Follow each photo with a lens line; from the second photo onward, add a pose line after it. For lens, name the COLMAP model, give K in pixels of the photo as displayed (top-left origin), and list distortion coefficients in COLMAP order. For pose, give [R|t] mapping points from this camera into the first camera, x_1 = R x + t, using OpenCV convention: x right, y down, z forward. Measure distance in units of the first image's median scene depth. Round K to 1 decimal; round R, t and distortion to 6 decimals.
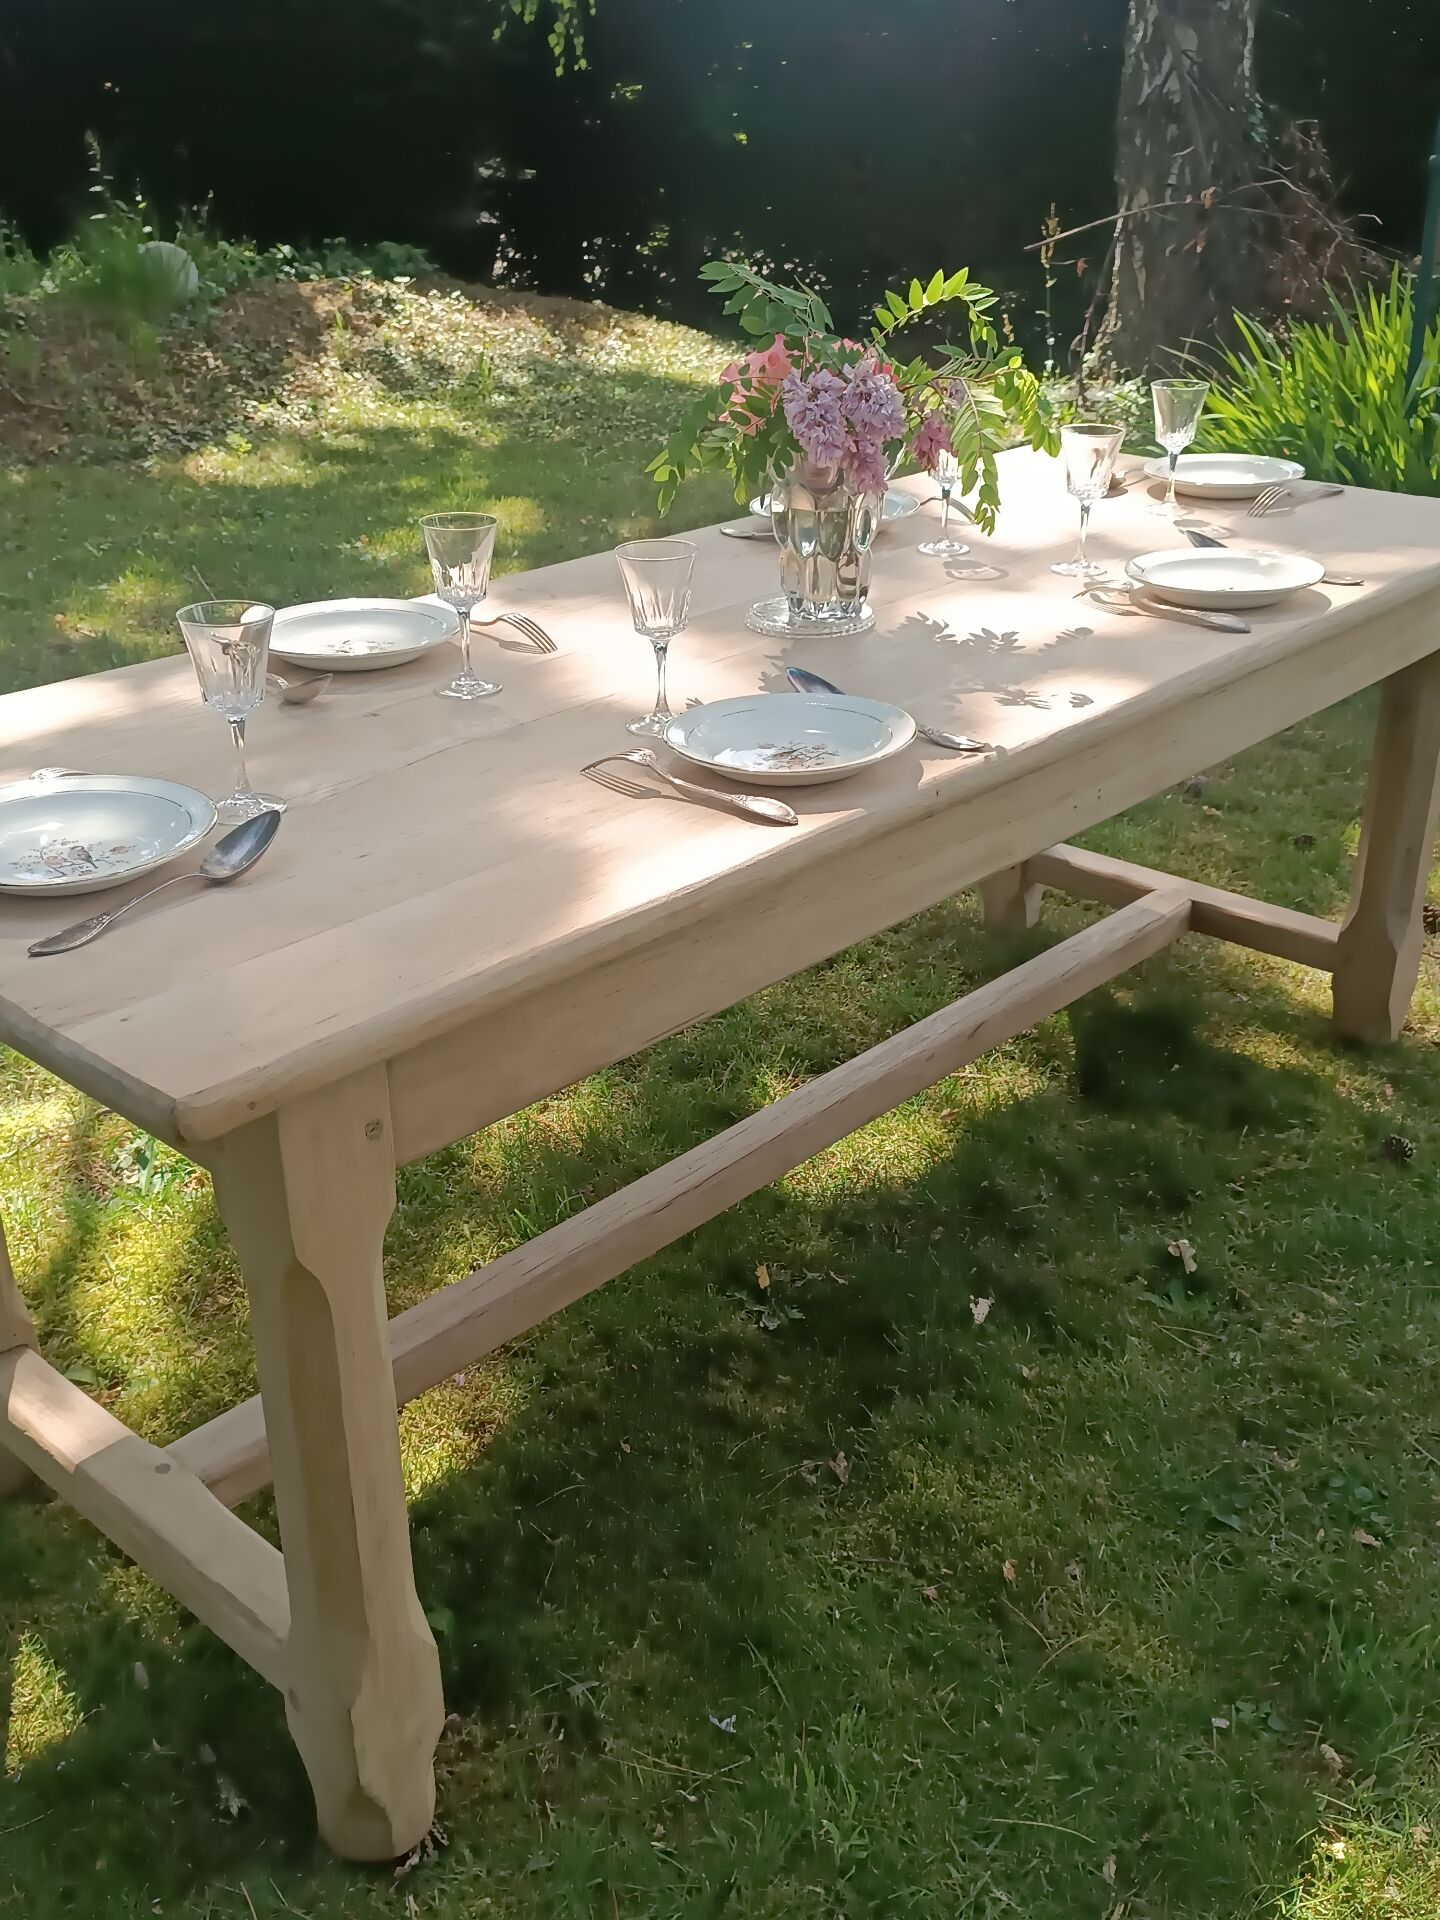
lens RADIAL K [[1854.5, 0, 720.0], [0, 1854.5, 960.0], [0, 0, 1]] dist [0.017145, 0.008436]
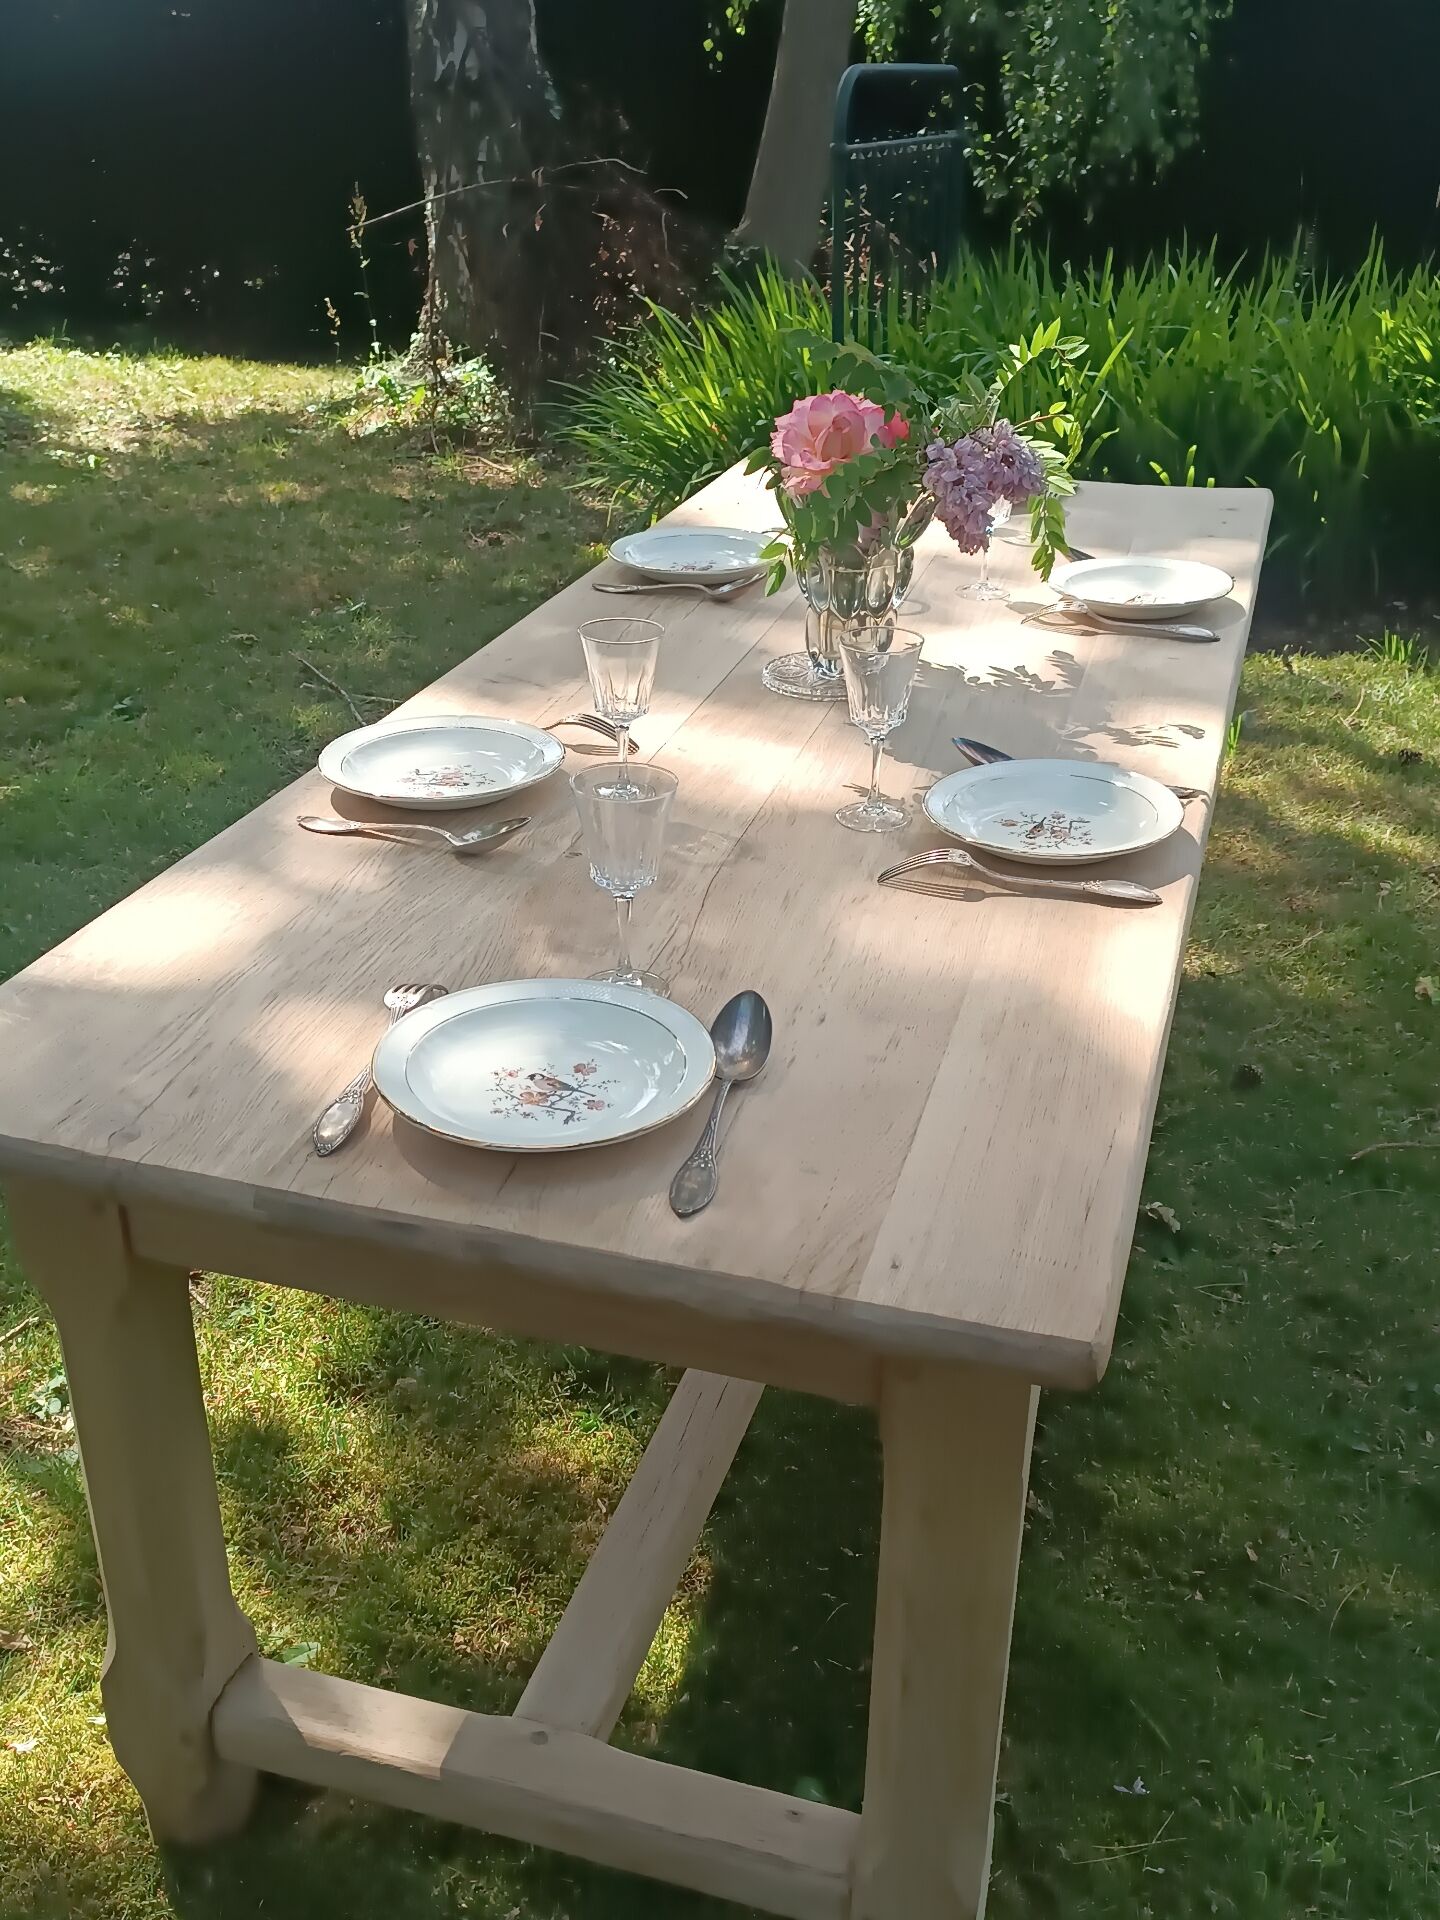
lens RADIAL K [[1854.8, 0, 720.3], [0, 1854.8, 963.0], [0, 0, 1]] dist [0.033359, -0.022162]
pose [[0.904462, -0.184577, 0.384551, -0.109076], [0.176524, 0.982674, 0.056482, -0.026949], [-0.388314, 0.016797, 0.921374, 0.032244]]
